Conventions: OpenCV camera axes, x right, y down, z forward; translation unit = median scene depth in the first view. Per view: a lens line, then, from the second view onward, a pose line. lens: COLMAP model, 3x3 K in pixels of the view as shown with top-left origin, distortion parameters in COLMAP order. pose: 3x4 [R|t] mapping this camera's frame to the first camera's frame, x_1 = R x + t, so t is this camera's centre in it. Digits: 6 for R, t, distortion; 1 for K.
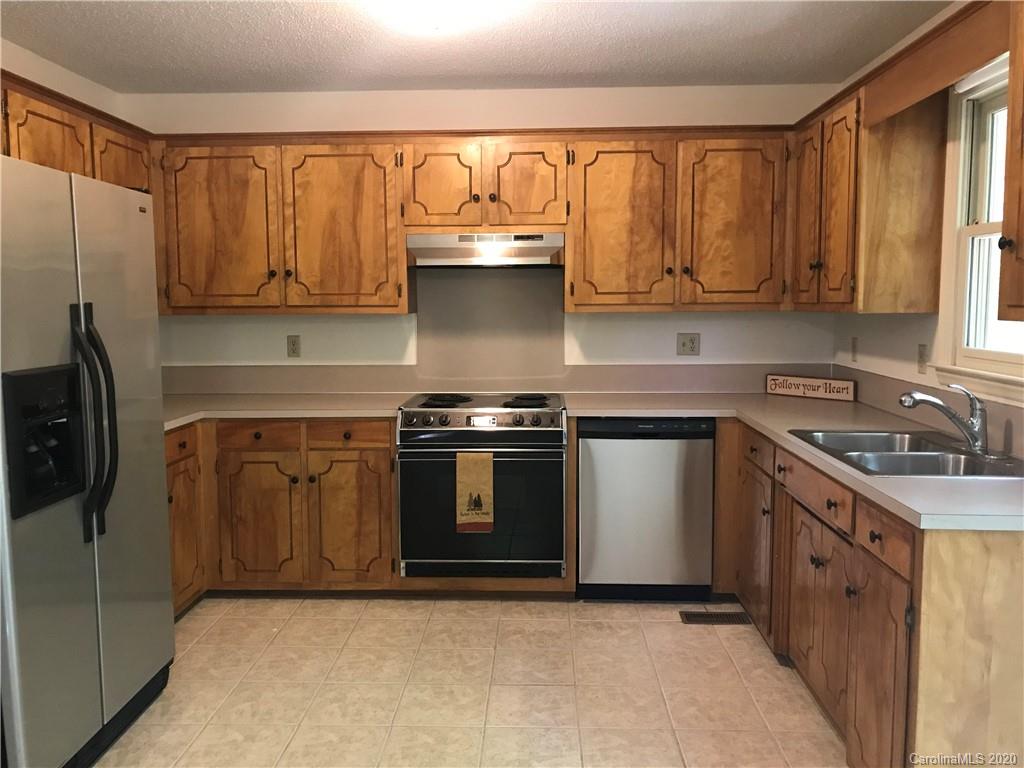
lens RADIAL K [[842.4, 0, 512.0], [0, 842.4, 384.0], [0, 0, 1]] dist [0.039632, -0.073221]
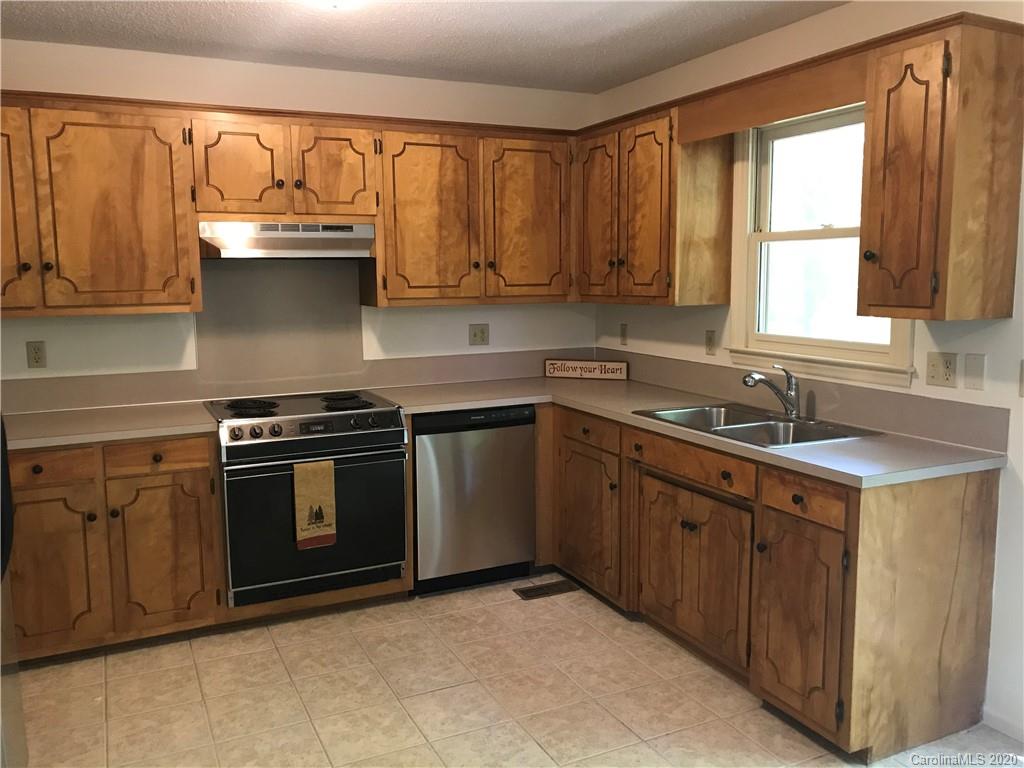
lens RADIAL K [[842.4, 0, 512.0], [0, 842.4, 384.0], [0, 0, 1]] dist [0.039632, -0.073221]
pose [[0.883060, -0.065169, 0.464713, -0.267371], [0.051979, 0.997800, 0.041154, -0.029726], [-0.466373, -0.012186, 0.884504, 0.070501]]
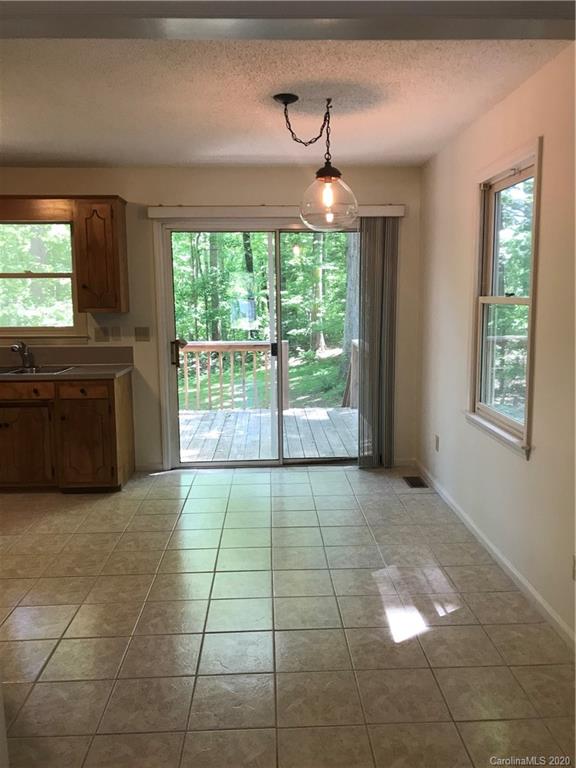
lens RADIAL K [[631.8, 0, 288.0], [0, 631.8, 384.0], [0, 0, 1]] dist [0.039632, -0.073221]
pose [[-0.071693, -0.131996, 0.988654, -0.943451], [0.107400, 0.984420, 0.139219, -0.033729], [-0.991628, 0.116162, -0.056399, 0.246106]]
